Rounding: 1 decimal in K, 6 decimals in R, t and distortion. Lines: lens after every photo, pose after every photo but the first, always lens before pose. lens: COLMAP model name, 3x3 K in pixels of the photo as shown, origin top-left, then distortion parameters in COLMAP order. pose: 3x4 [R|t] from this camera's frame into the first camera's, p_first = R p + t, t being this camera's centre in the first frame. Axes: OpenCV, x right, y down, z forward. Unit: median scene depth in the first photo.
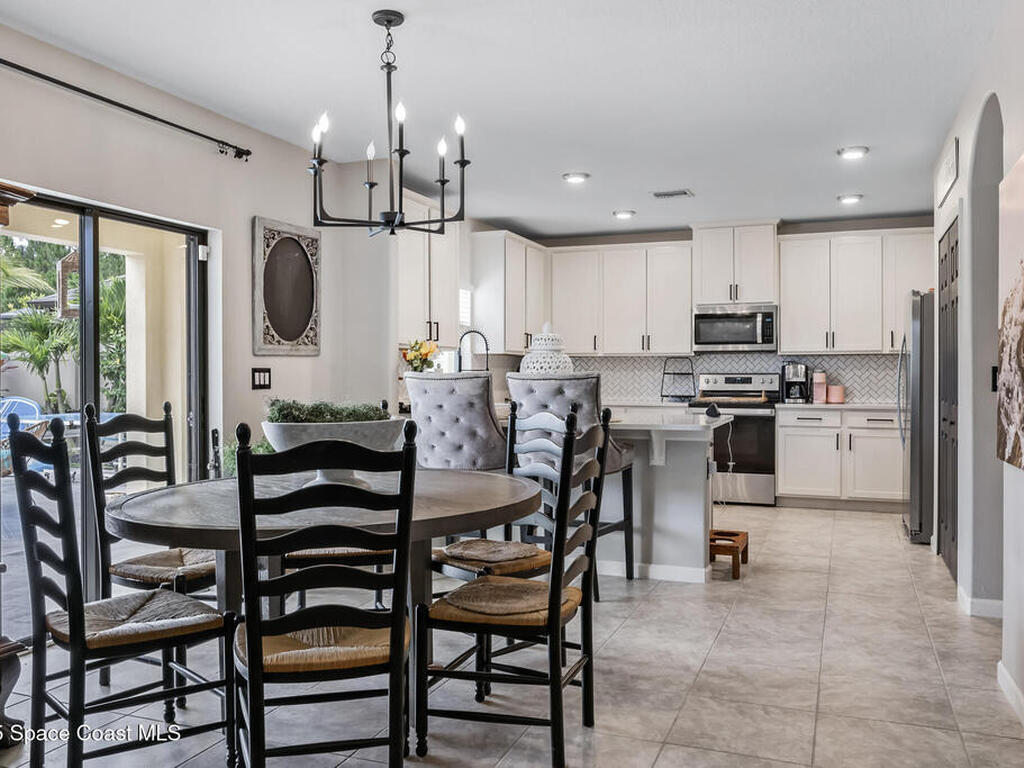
lens RADIAL K [[860.8, 0, 512.0], [0, 860.8, 384.0], [0, 0, 1]] dist [0.001559, 0.001045]
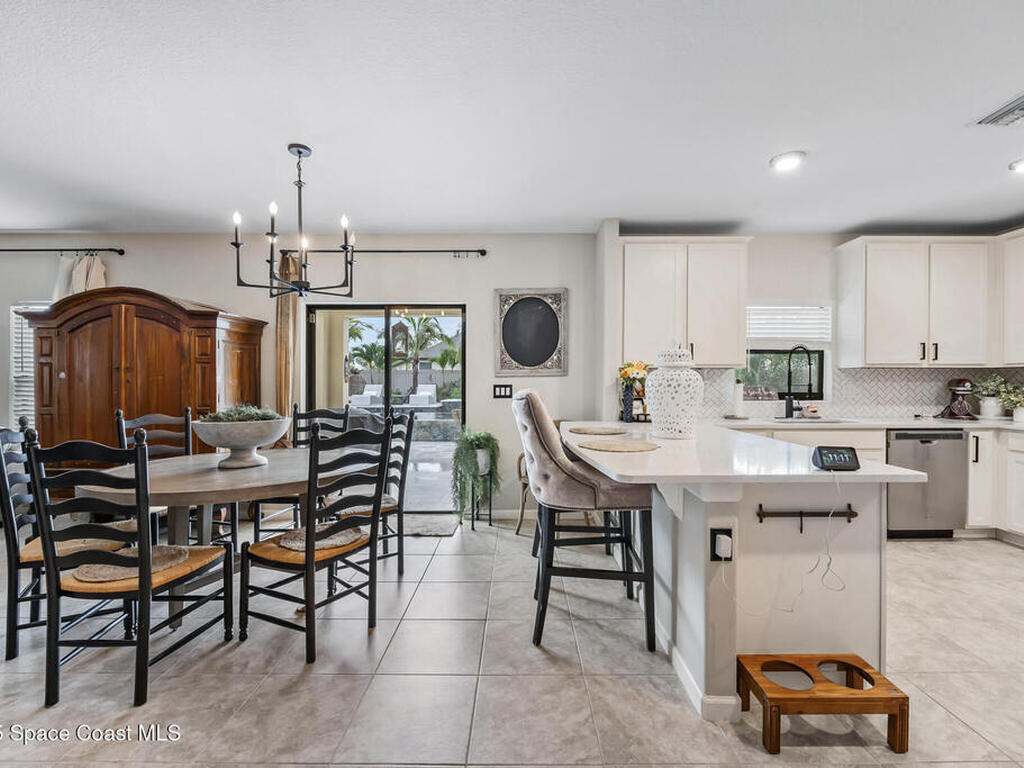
lens RADIAL K [[446.3, 0, 517.4], [0, 446.3, 381.9], [0, 0, 1]] dist [-0.001995, 0.000172]
pose [[0.364774, -0.000824, -0.931096, 0.315063], [-0.011821, 0.999915, -0.005515, -0.012826], [0.931021, 0.013018, 0.364733, 0.482933]]
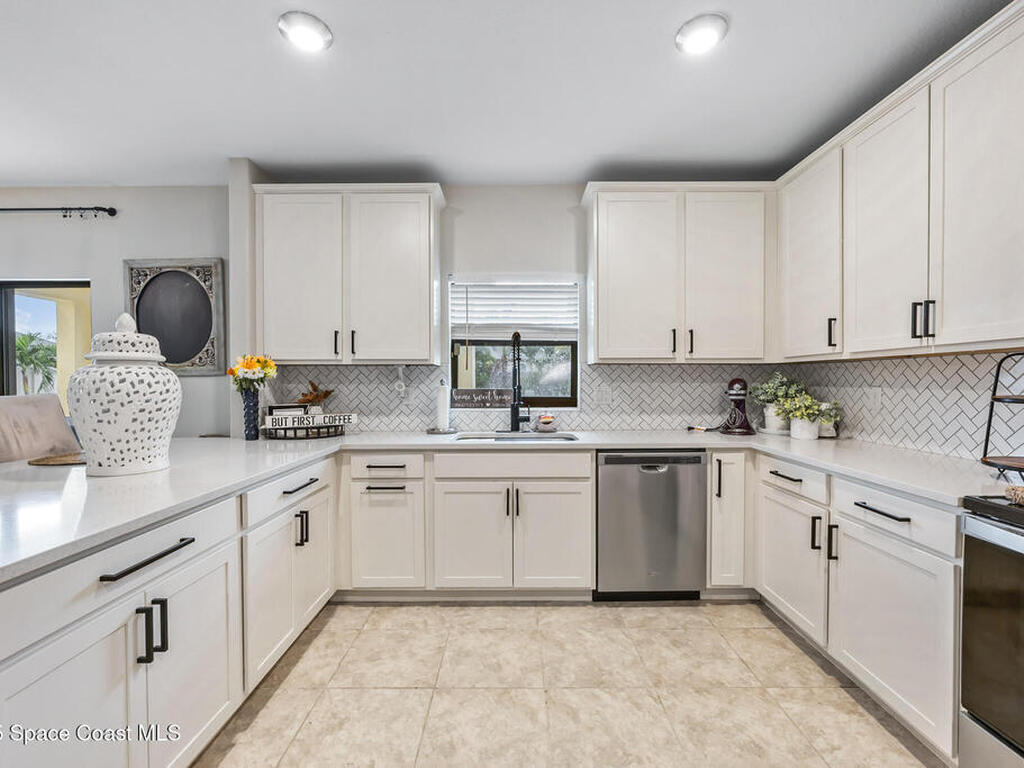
lens RADIAL K [[465.8, 0, 498.1], [0, 465.8, 382.7], [0, 0, 1]] dist [-0.000642, 0.000034]
pose [[0.360683, -0.000796, -0.932688, 0.317999], [-0.009200, 0.999948, -0.004411, -0.017876], [0.932643, 0.010172, 0.360657, 0.813941]]
